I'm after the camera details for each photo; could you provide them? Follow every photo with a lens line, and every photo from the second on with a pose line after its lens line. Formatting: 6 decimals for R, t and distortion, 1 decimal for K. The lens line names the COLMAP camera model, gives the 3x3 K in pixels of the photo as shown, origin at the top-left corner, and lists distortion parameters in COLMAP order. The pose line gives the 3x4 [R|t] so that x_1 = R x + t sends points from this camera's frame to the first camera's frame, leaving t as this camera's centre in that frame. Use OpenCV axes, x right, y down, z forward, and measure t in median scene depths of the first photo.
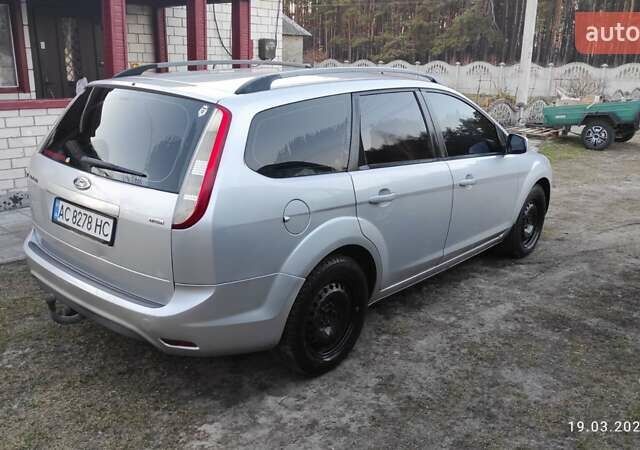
lens RADIAL K [[578.9, 0, 323.5], [0, 578.9, 226.0], [0, 0, 1]] dist [0.096946, -0.115553]
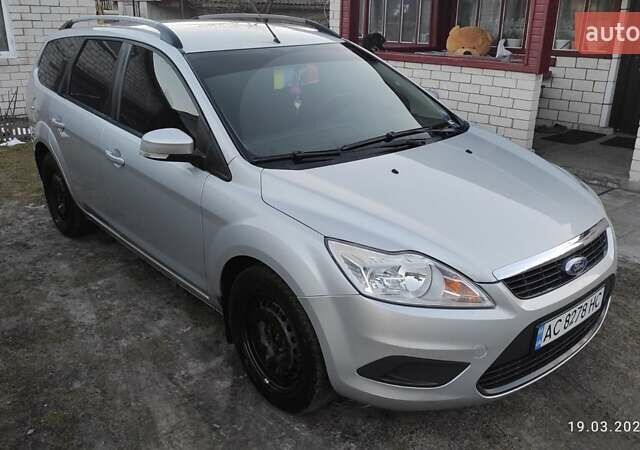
lens RADIAL K [[578.9, 0, 323.5], [0, 578.9, 226.0], [0, 0, 1]] dist [0.096946, -0.115553]
pose [[-0.151828, 0.324844, -0.933501, 1.359352], [-0.280896, 0.891328, 0.355854, -0.502718], [0.947653, 0.316245, -0.044081, 1.795599]]
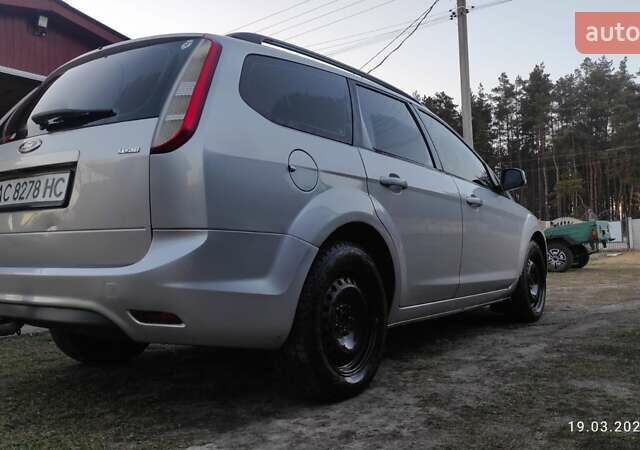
lens RADIAL K [[578.9, 0, 323.5], [0, 578.9, 226.0], [0, 0, 1]] dist [0.096946, -0.115553]
pose [[0.994317, -0.051370, 0.093242, -0.090962], [0.077703, 0.948910, -0.305831, 0.286135], [-0.072768, 0.311338, 0.947509, 0.234206]]
